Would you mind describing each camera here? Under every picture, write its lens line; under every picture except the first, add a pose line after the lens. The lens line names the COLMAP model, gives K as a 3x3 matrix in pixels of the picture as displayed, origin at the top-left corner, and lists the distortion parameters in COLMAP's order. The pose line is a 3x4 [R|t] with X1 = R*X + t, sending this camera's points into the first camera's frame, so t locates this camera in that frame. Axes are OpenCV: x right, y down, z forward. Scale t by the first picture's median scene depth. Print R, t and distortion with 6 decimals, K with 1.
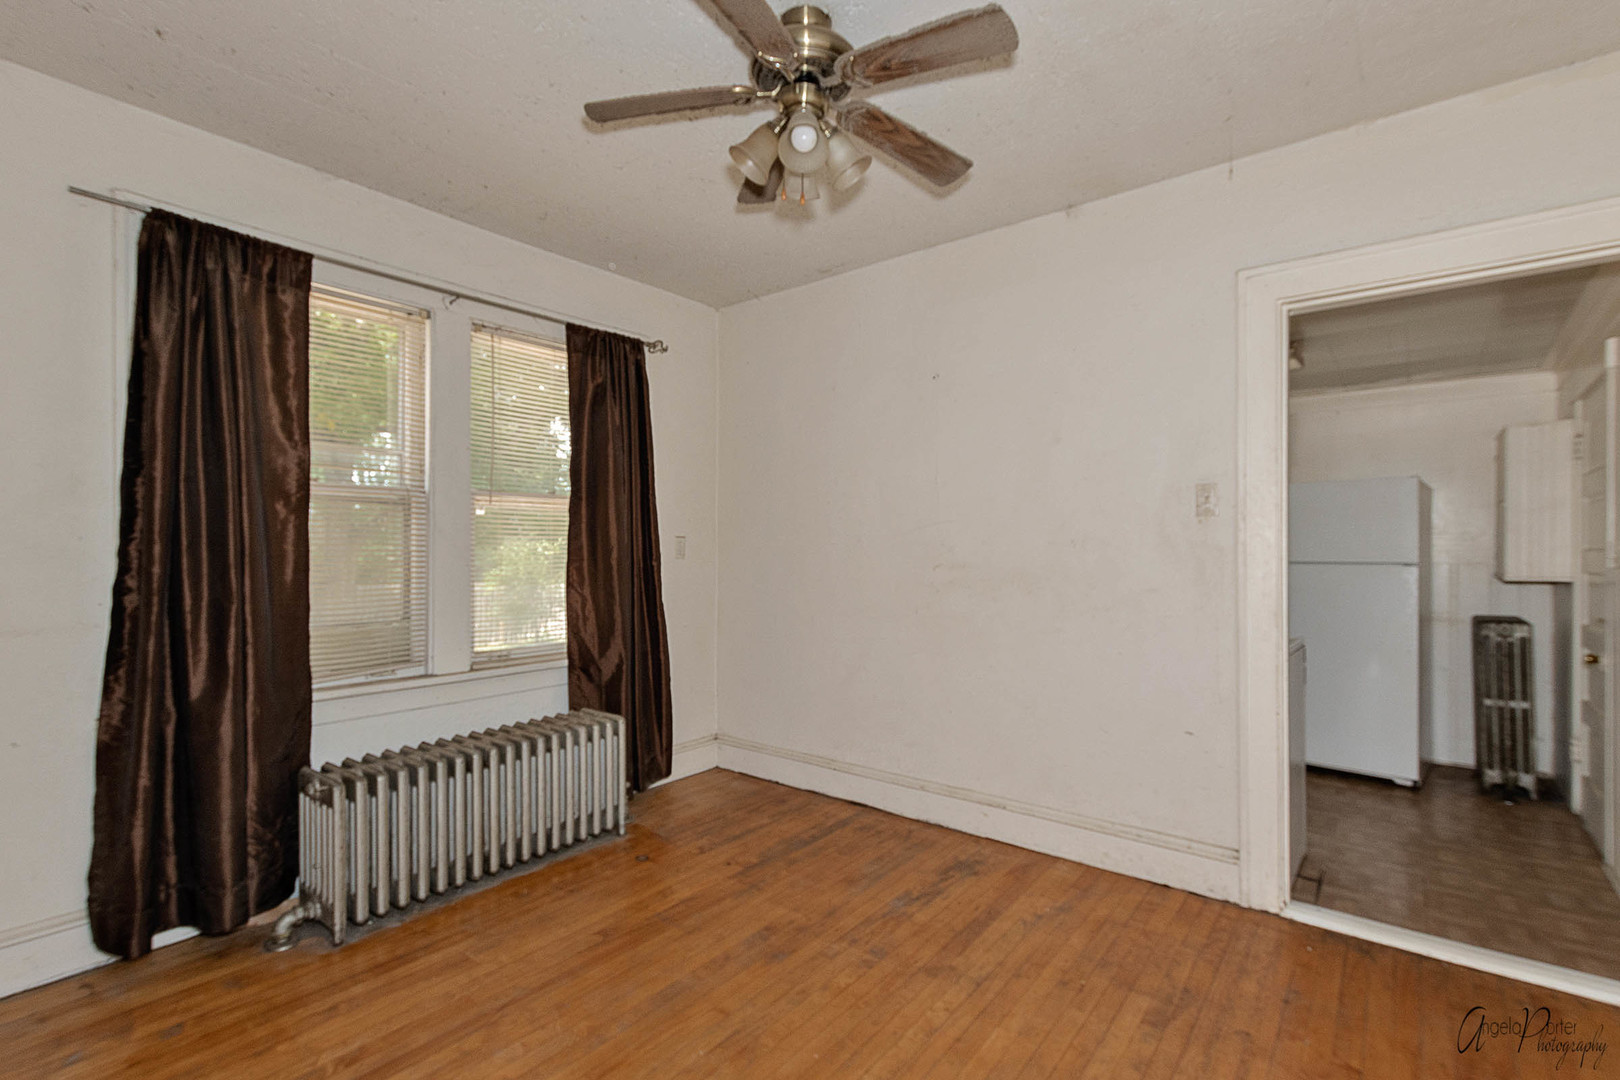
lens RADIAL K [[759.7, 0, 798.8], [0, 759.7, 550.0], [0, 0, 1]] dist [0.002008, 0.000402]
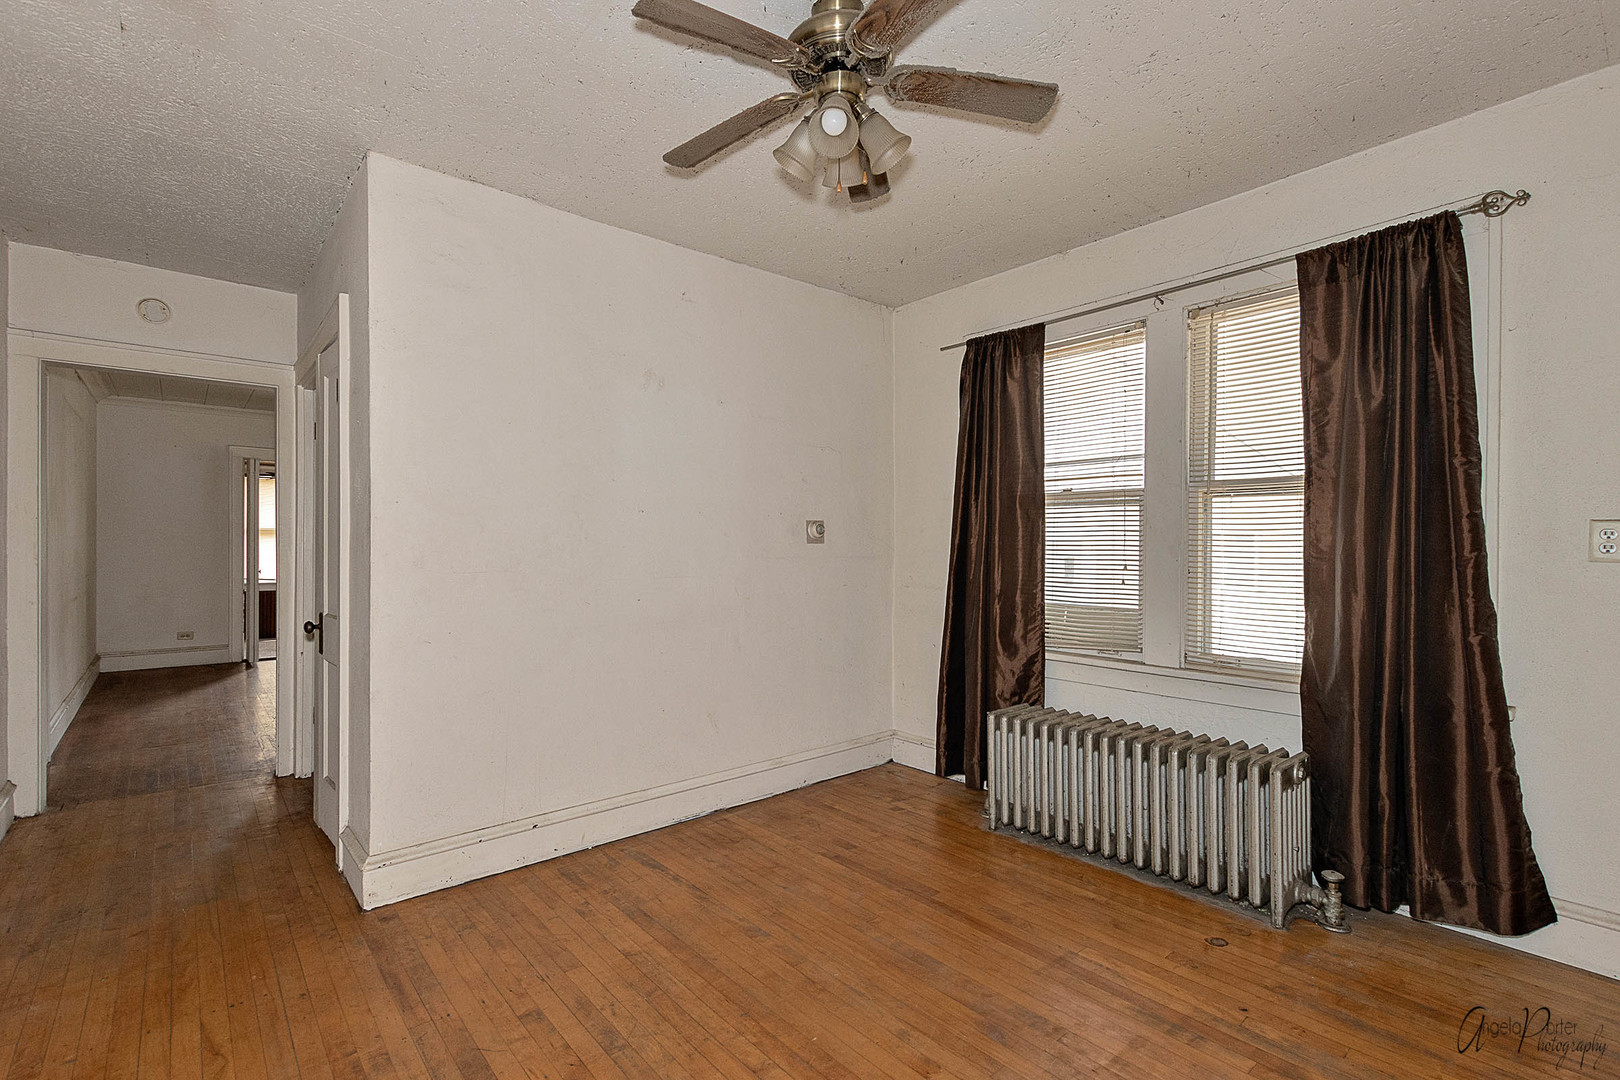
lens RADIAL K [[769.3, 0, 810.0], [0, 769.3, 540.0], [0, 0, 1]] dist [0.000666, 0.000219]
pose [[-0.215547, -0.006303, -0.976473, 0.720555], [-0.000665, 0.999980, -0.006308, 0.000696], [0.976493, -0.000710, -0.215546, 0.842873]]
